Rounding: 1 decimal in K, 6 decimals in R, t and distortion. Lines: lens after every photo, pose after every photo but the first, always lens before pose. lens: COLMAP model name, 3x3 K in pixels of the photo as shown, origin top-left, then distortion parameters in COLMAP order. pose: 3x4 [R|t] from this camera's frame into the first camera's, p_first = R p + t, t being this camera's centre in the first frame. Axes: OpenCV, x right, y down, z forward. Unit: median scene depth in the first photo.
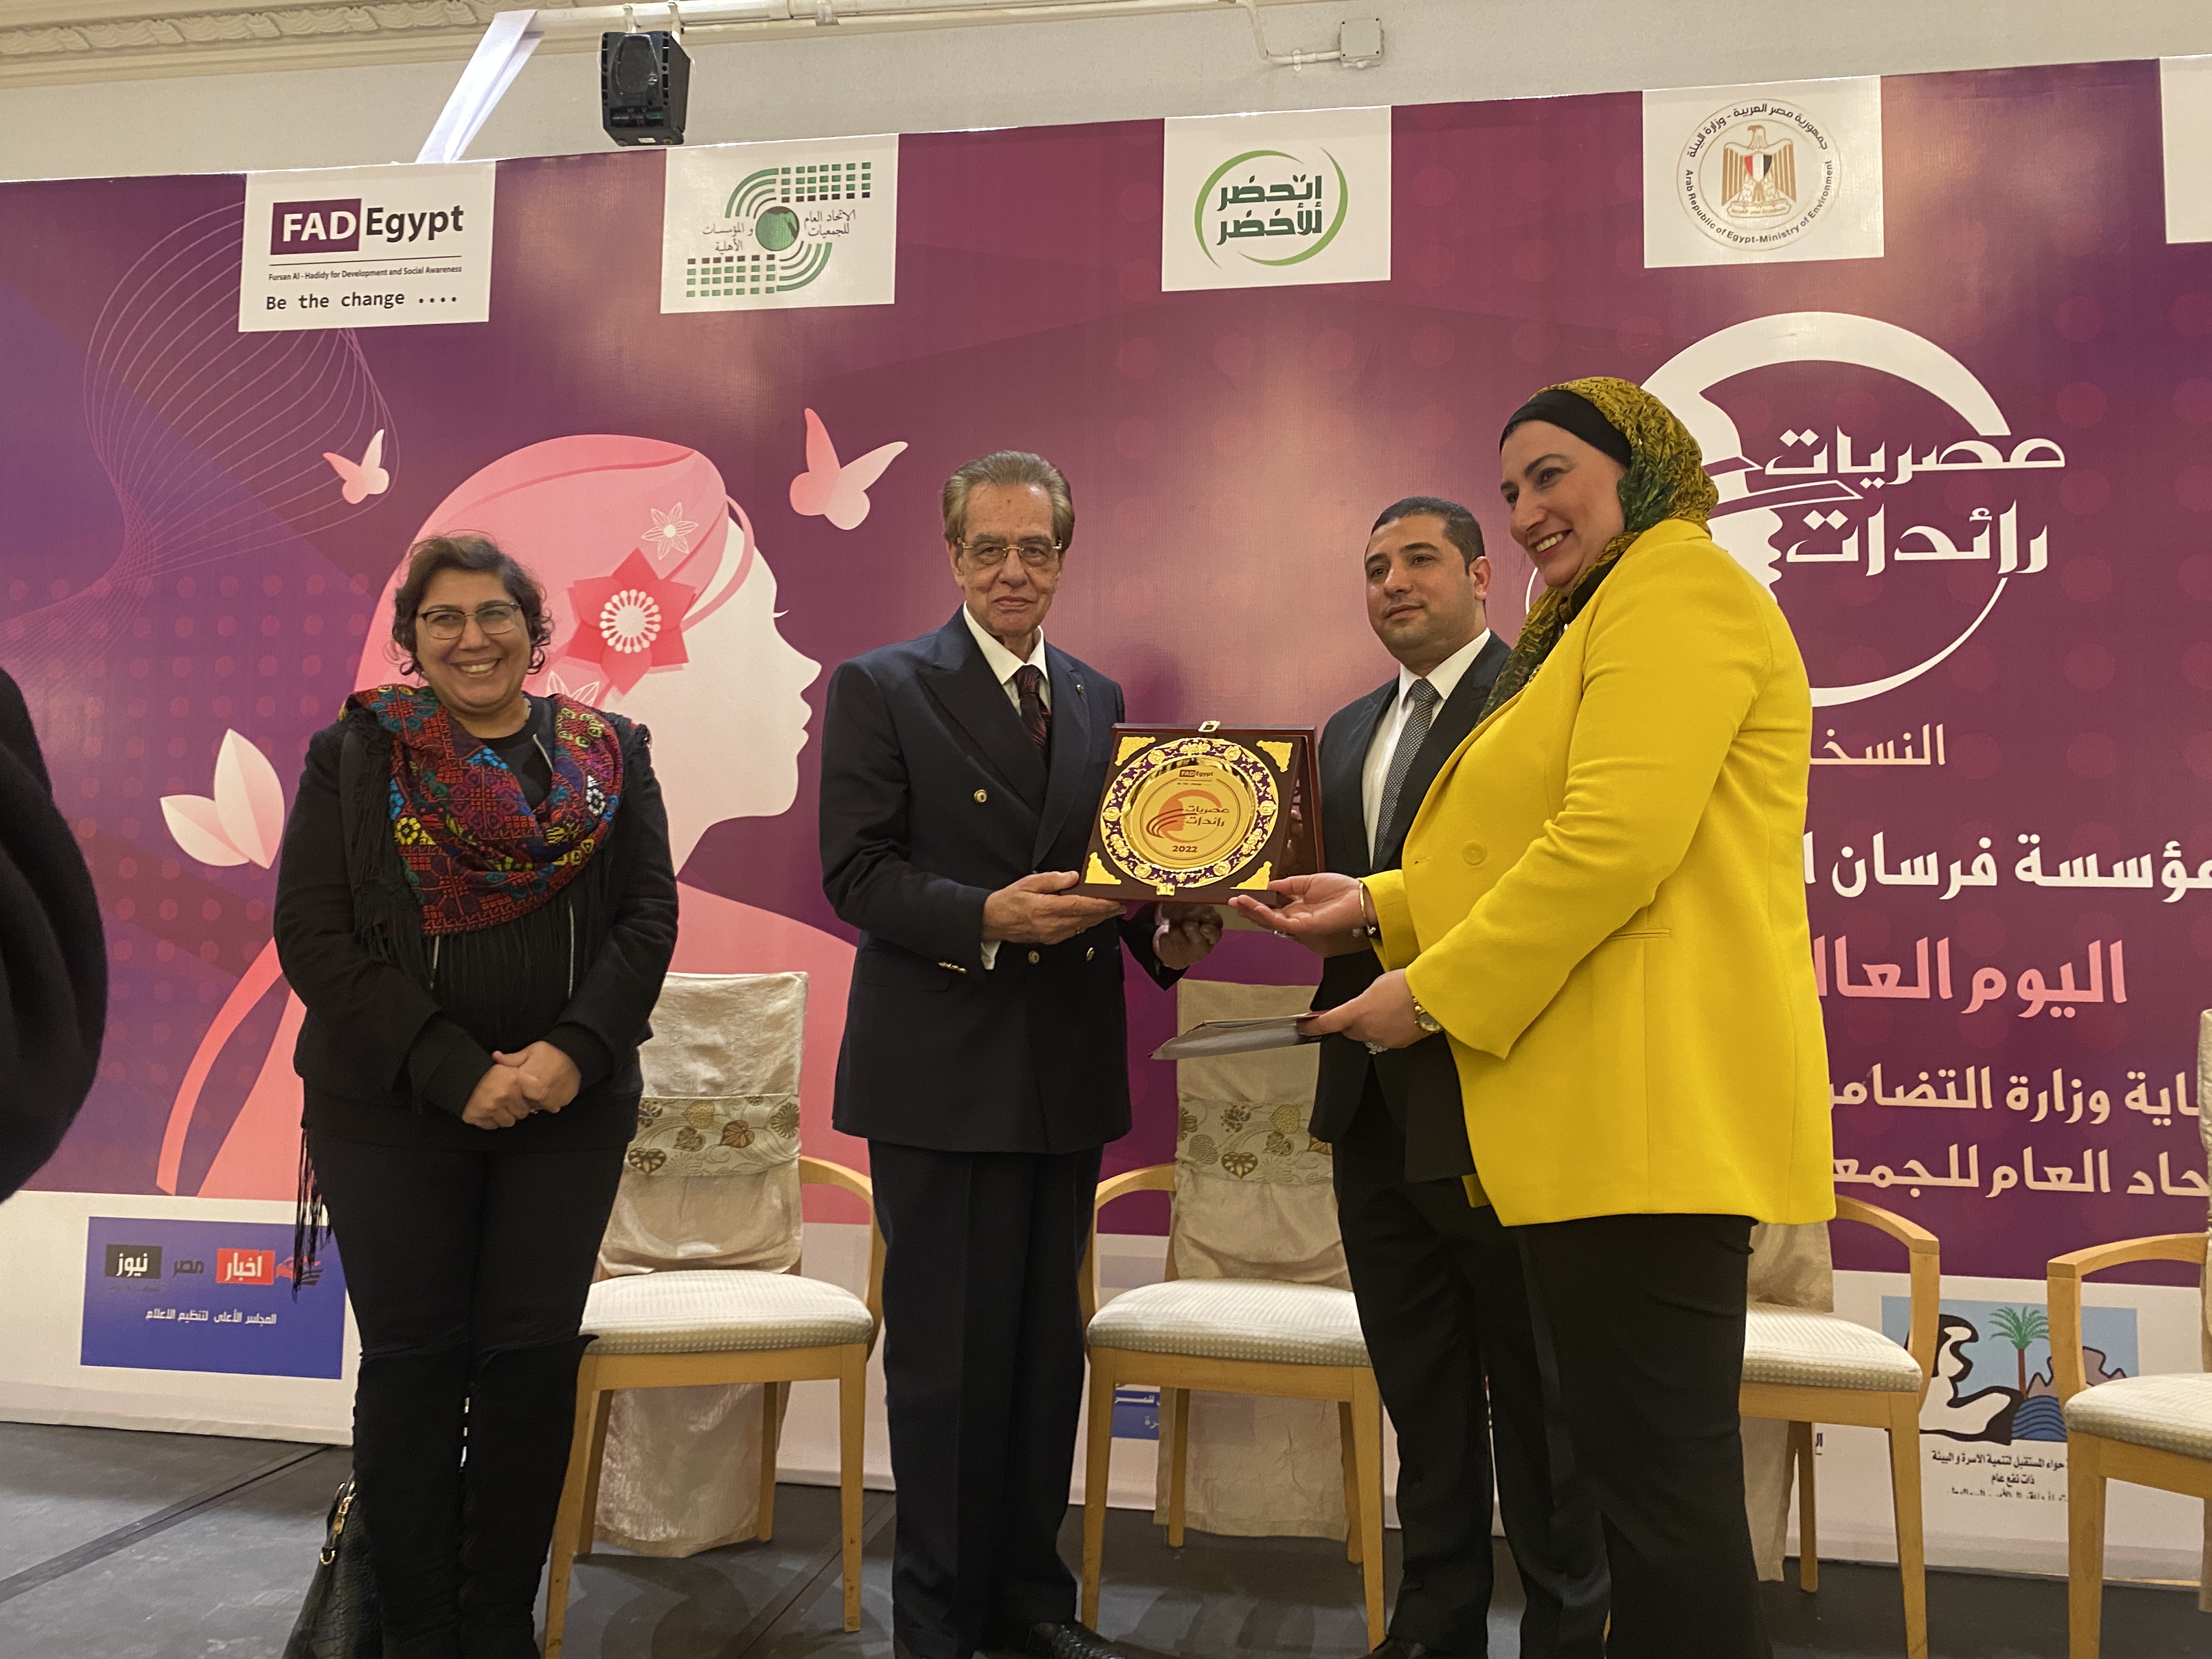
lens RADIAL K [[1687.7, 0, 1105.1], [0, 1687.7, 815.9], [0, 0, 1]] dist [-0.002843, -0.009858]
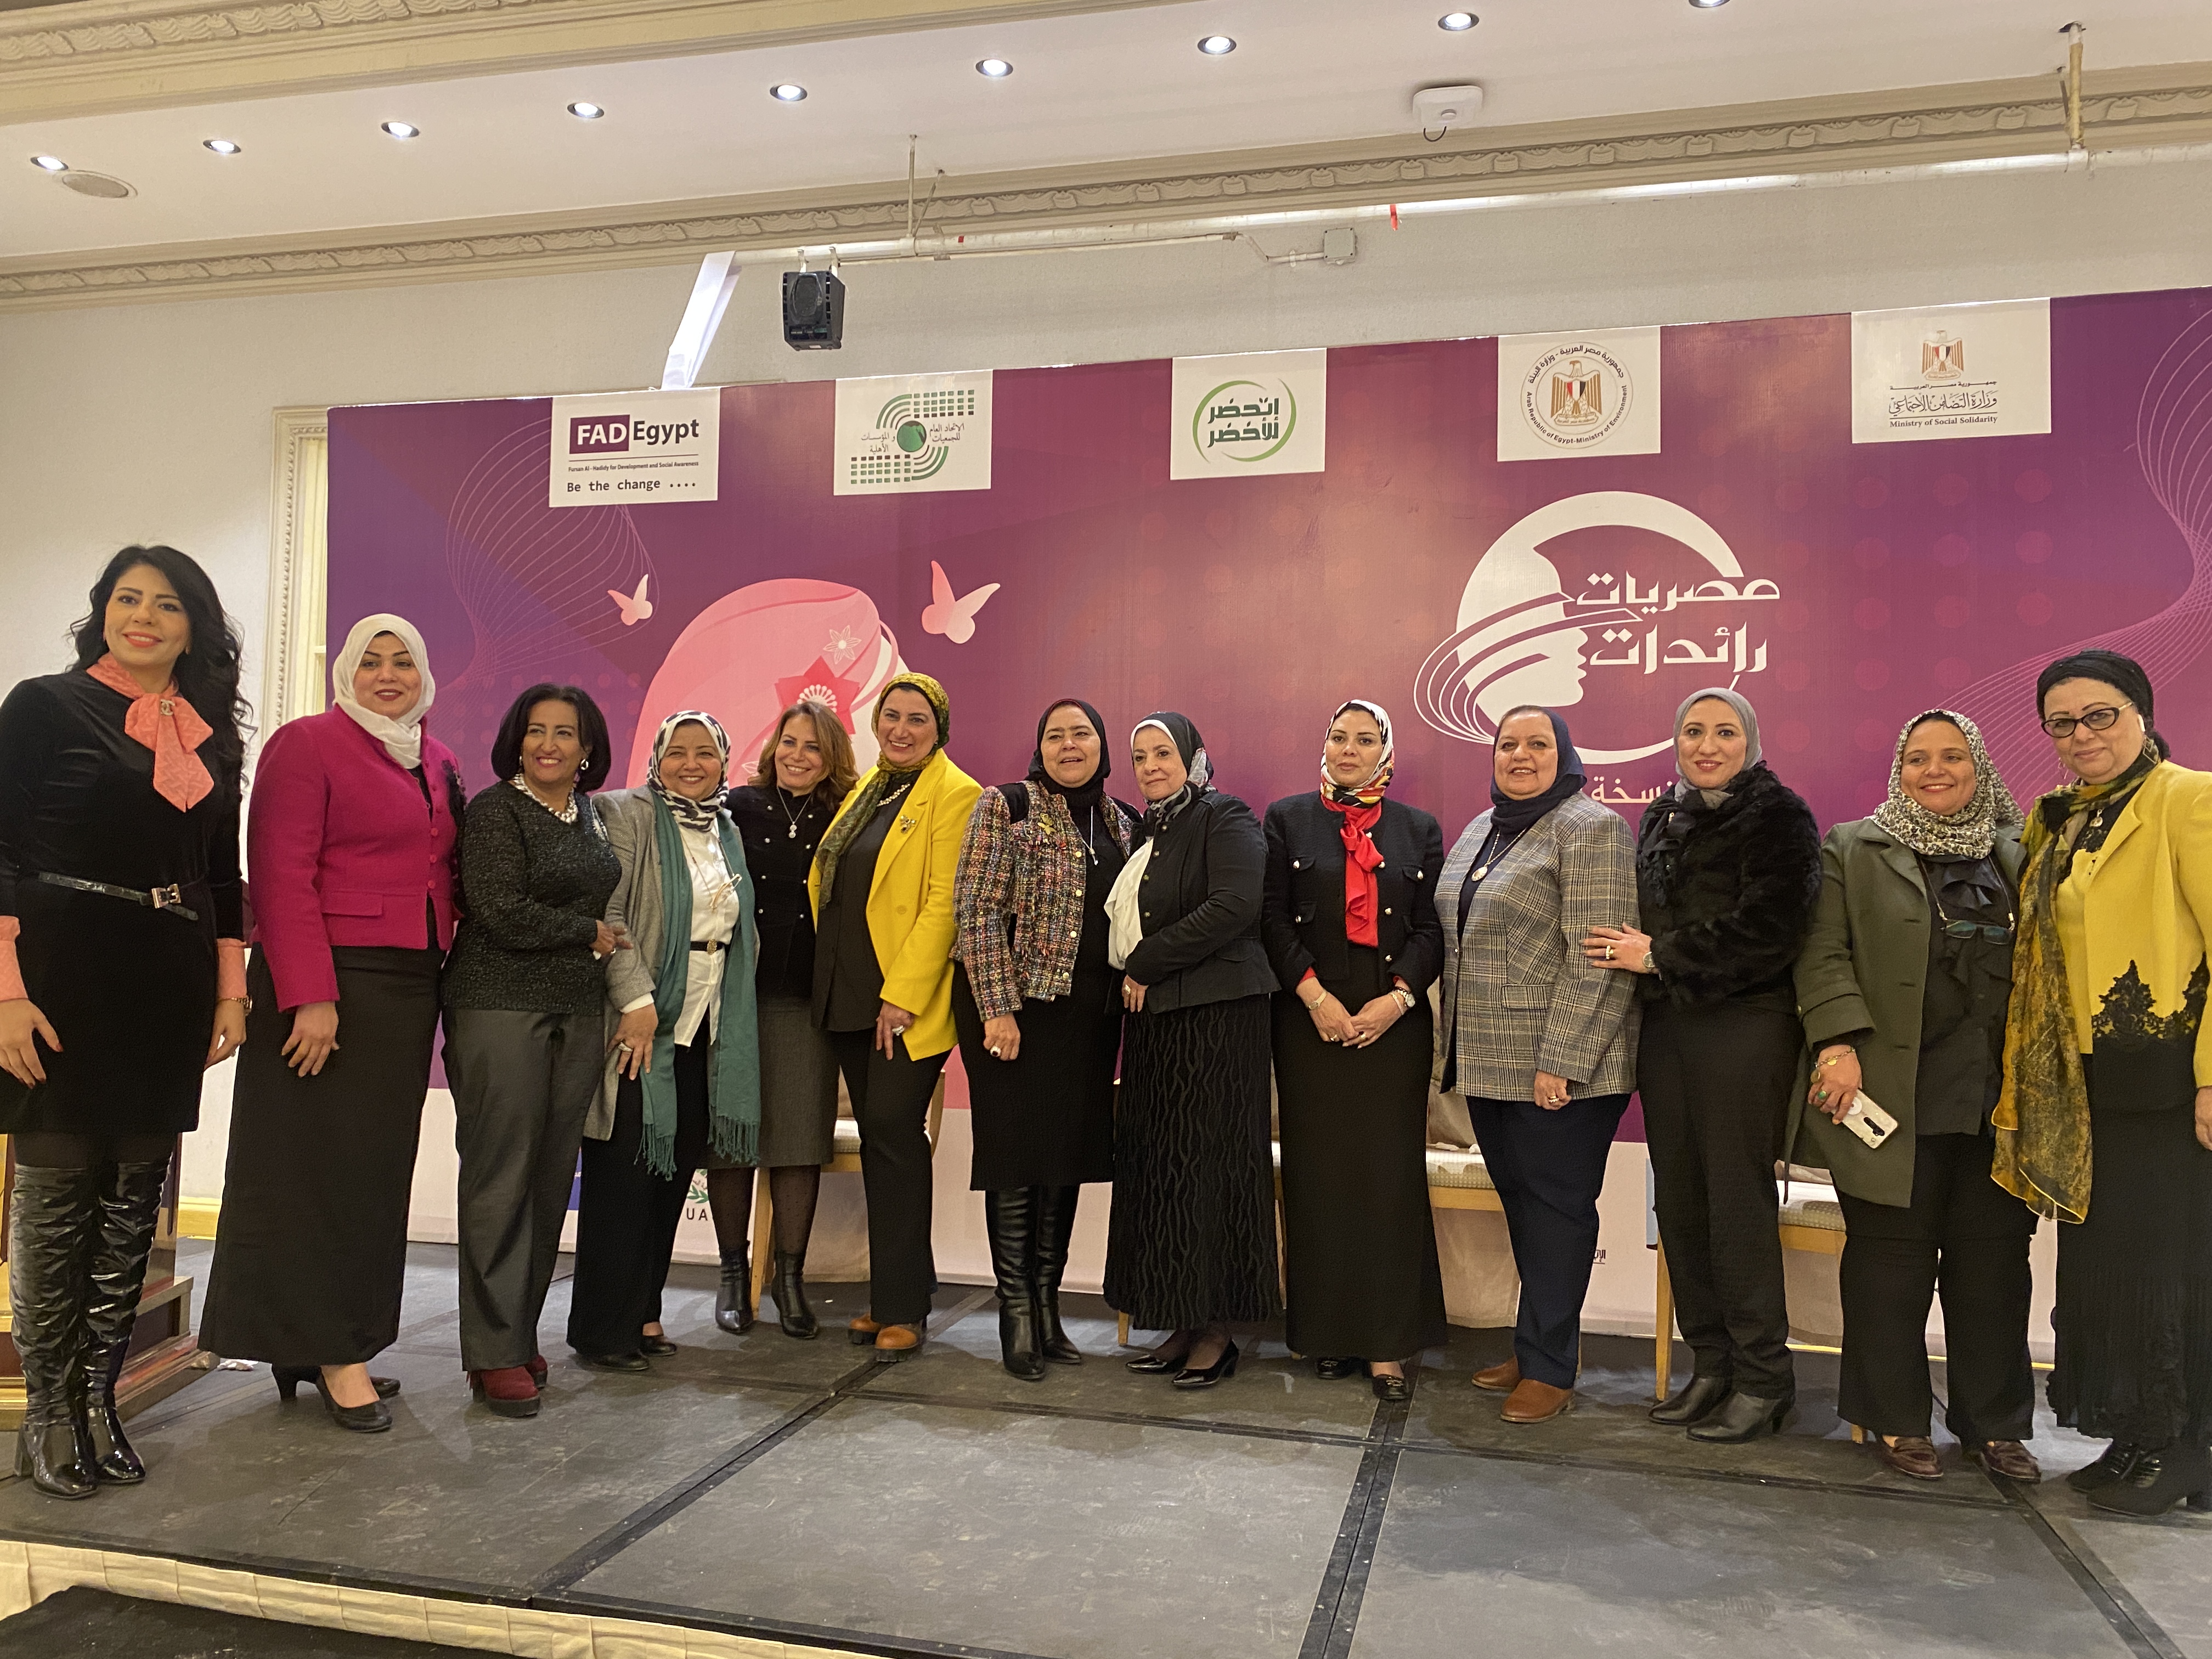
lens RADIAL K [[1687.7, 0, 1083.7], [0, 1687.7, 819.1], [0, 0, 1]] dist [-0.002843, -0.009858]
pose [[0.996297, -0.007315, -0.085661, 0.079200], [0.009447, 0.999655, 0.024510, -0.050232], [0.085453, -0.025229, 0.996023, -0.461137]]
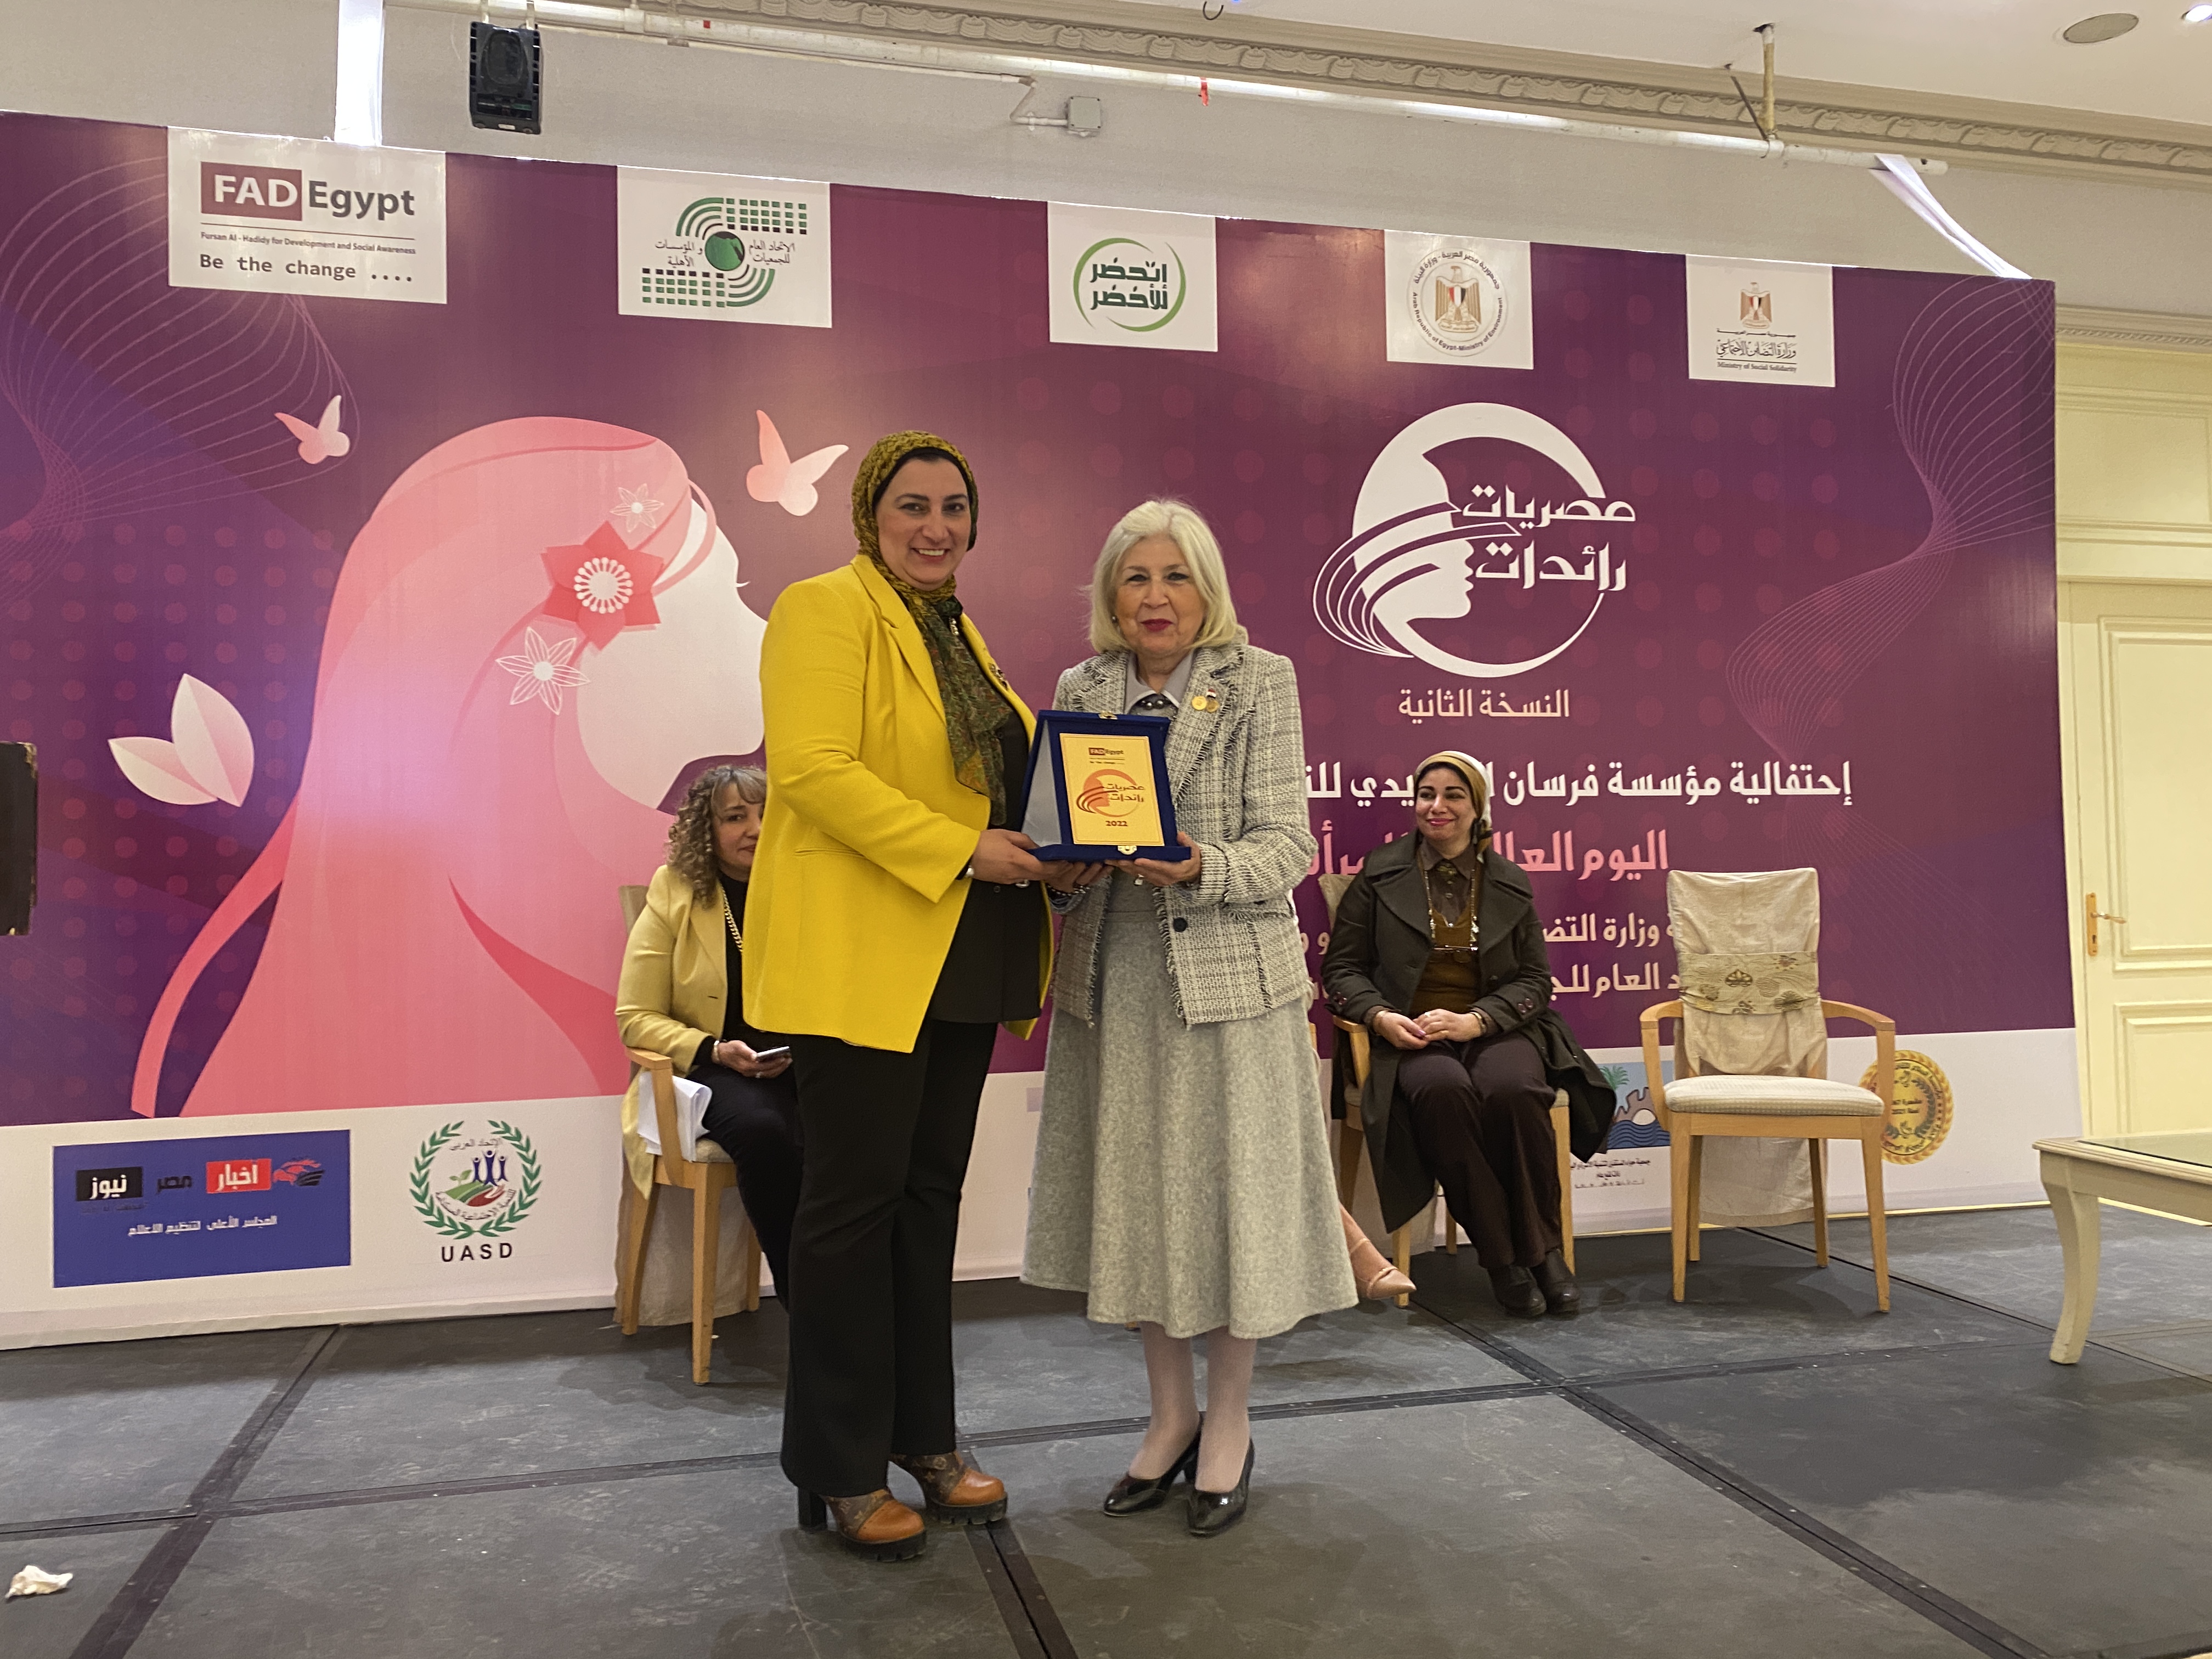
lens RADIAL K [[1687.7, 0, 1090.1], [0, 1687.7, 821.8], [0, 0, 1]] dist [-0.002843, -0.009858]
pose [[0.917344, -0.022854, 0.397440, -0.440948], [0.000646, 0.998435, 0.055920, -0.018565], [-0.398096, -0.051041, 0.915923, -0.194562]]
